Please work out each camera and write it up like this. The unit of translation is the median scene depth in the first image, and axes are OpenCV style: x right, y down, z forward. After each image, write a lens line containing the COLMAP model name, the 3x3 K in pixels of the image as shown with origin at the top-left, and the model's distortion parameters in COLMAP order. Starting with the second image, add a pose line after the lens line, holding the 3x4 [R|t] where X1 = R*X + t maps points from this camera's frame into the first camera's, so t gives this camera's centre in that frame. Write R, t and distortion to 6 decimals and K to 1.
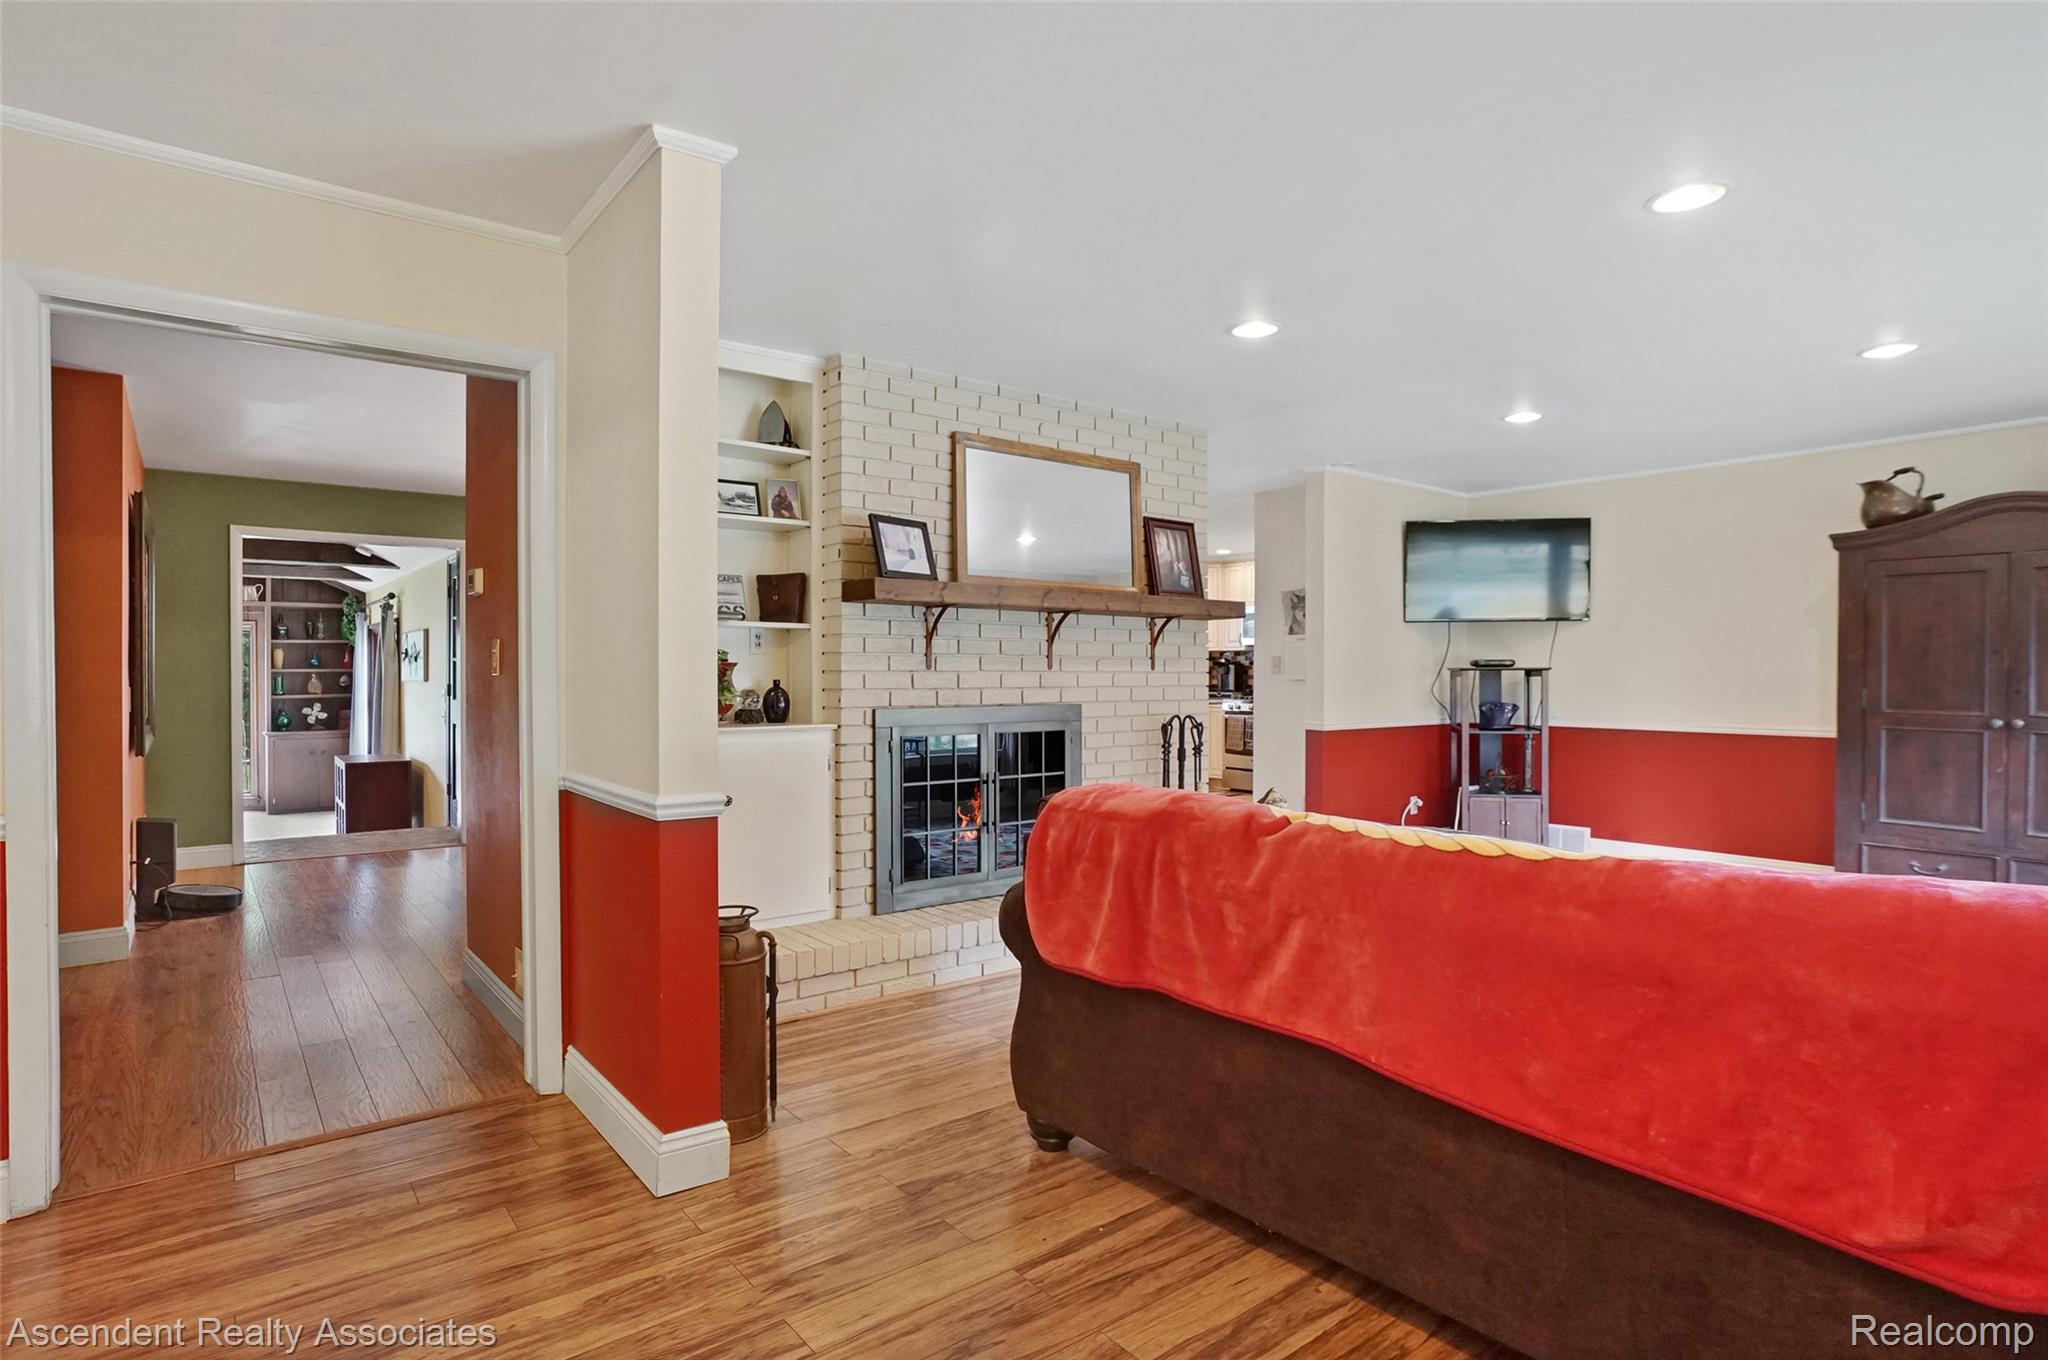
lens RADIAL K [[1089.0, 0, 1021.3], [0, 1089.0, 679.0], [0, 0, 1]] dist [-0.041962, 0.018387]
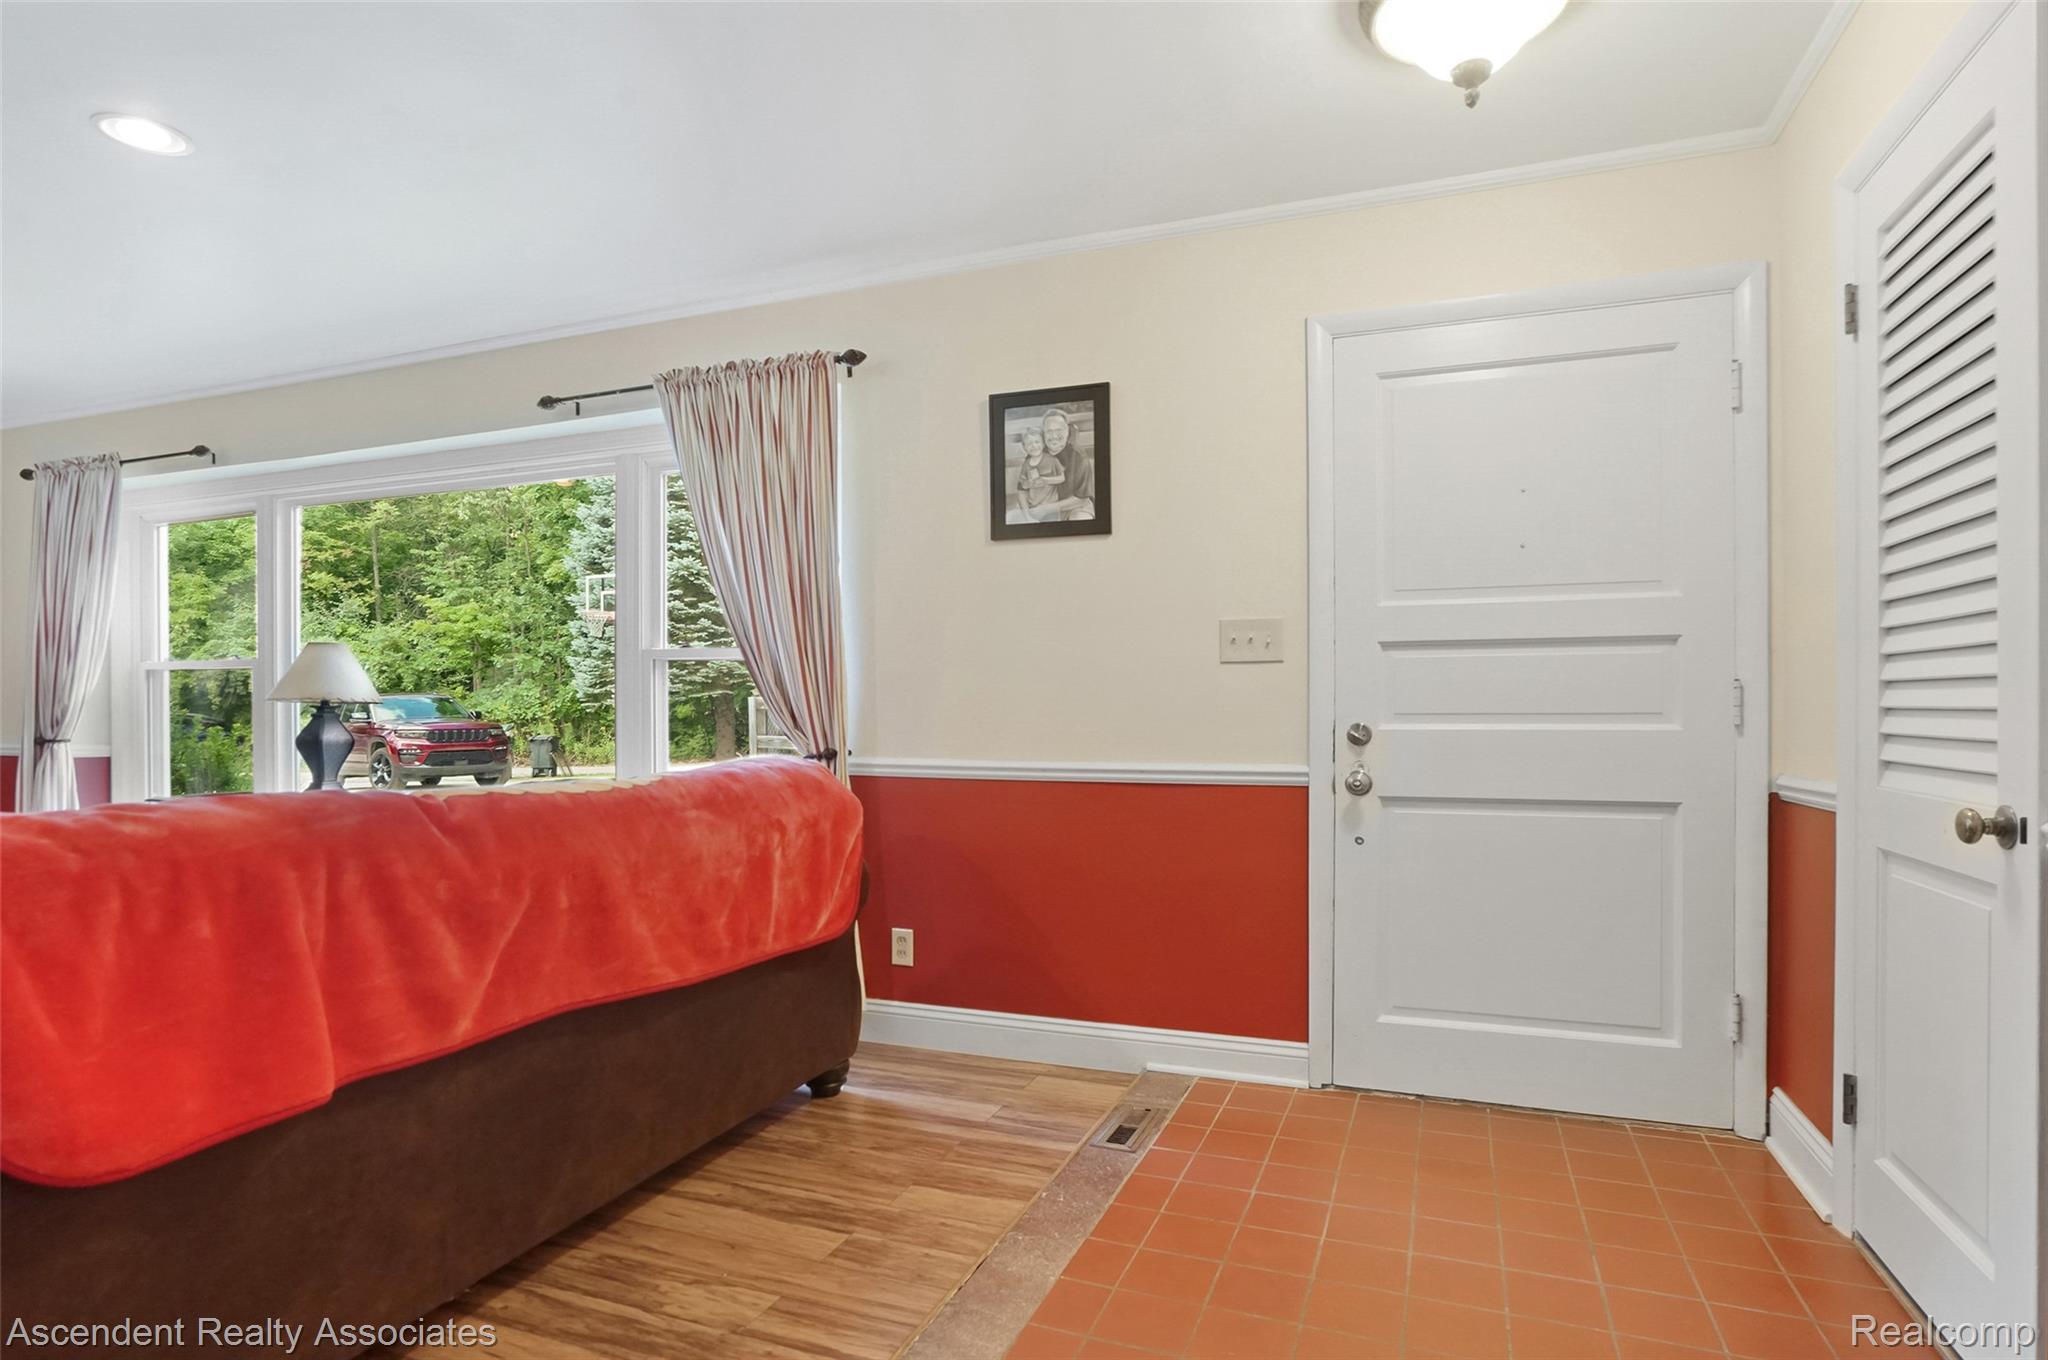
lens RADIAL K [[1089.0, 0, 1012.8], [0, 1089.0, 687.1], [0, 0, 1]] dist [-0.041962, 0.018387]
pose [[-0.505486, 0.014825, 0.862708, -0.750279], [0.005543, 0.999888, -0.013935, 0.063567], [-0.862817, -0.002262, -0.505511, 1.124336]]
